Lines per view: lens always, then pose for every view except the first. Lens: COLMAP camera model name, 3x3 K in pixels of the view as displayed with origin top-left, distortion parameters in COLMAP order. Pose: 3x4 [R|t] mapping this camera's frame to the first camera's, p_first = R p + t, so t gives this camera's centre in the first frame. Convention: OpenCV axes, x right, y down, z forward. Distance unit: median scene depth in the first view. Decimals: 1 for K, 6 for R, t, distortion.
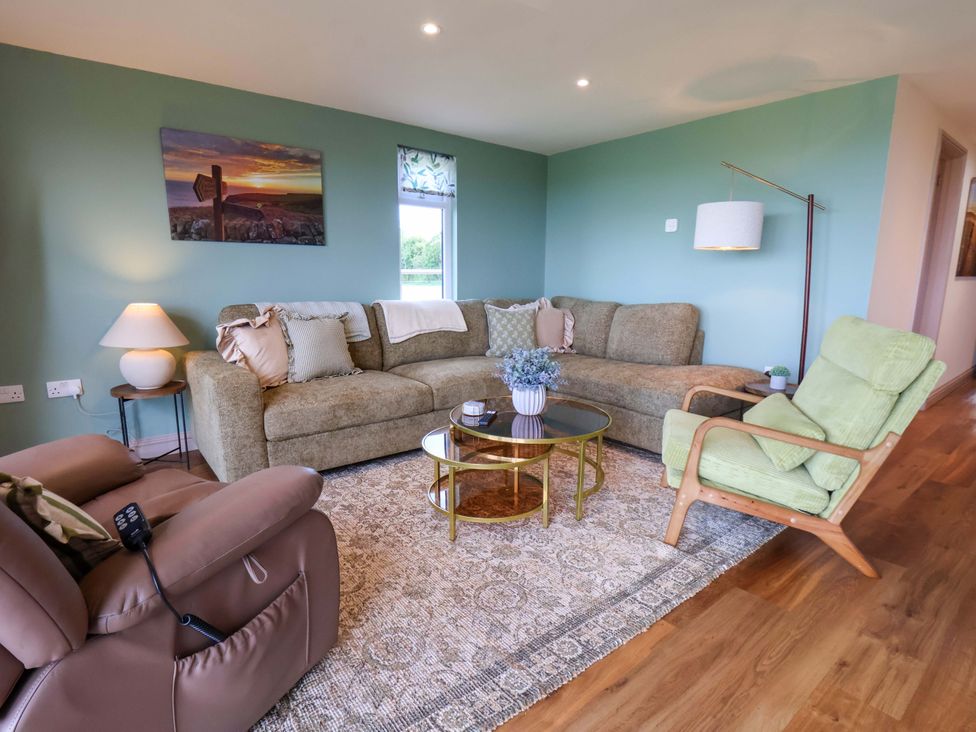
lens RADIAL K [[513.6, 0, 486.8], [0, 513.6, 372.1], [0, 0, 1]] dist [-0.004129, -0.005370]
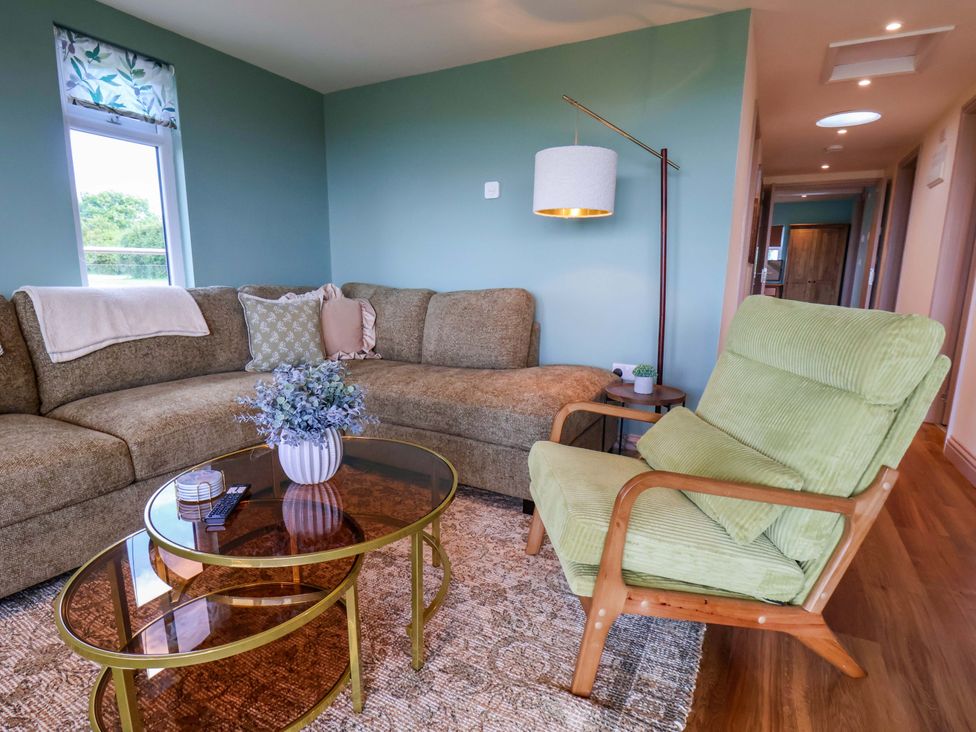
lens RADIAL K [[513.6, 0, 489.3], [0, 513.6, 374.2], [0, 0, 1]] dist [-0.004129, -0.005370]
pose [[0.922070, -0.069594, 0.380715, 0.045791], [0.065194, 0.997573, 0.024460, -0.029785], [-0.381494, 0.002267, 0.924369, 0.343639]]
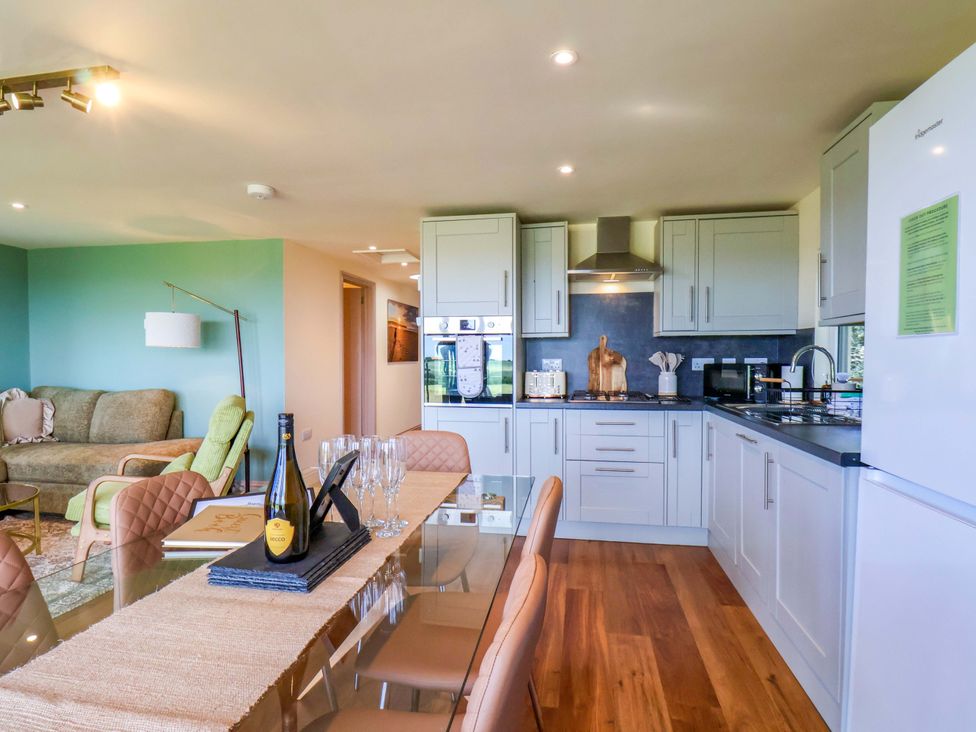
lens RADIAL K [[513.6, 0, 488.1], [0, 513.6, 373.4], [0, 0, 1]] dist [-0.004129, -0.005370]
pose [[0.751897, -0.024979, 0.658807, 0.208088], [0.123182, 0.987007, -0.103165, 0.055952], [-0.647670, 0.158723, 0.745205, -0.460288]]
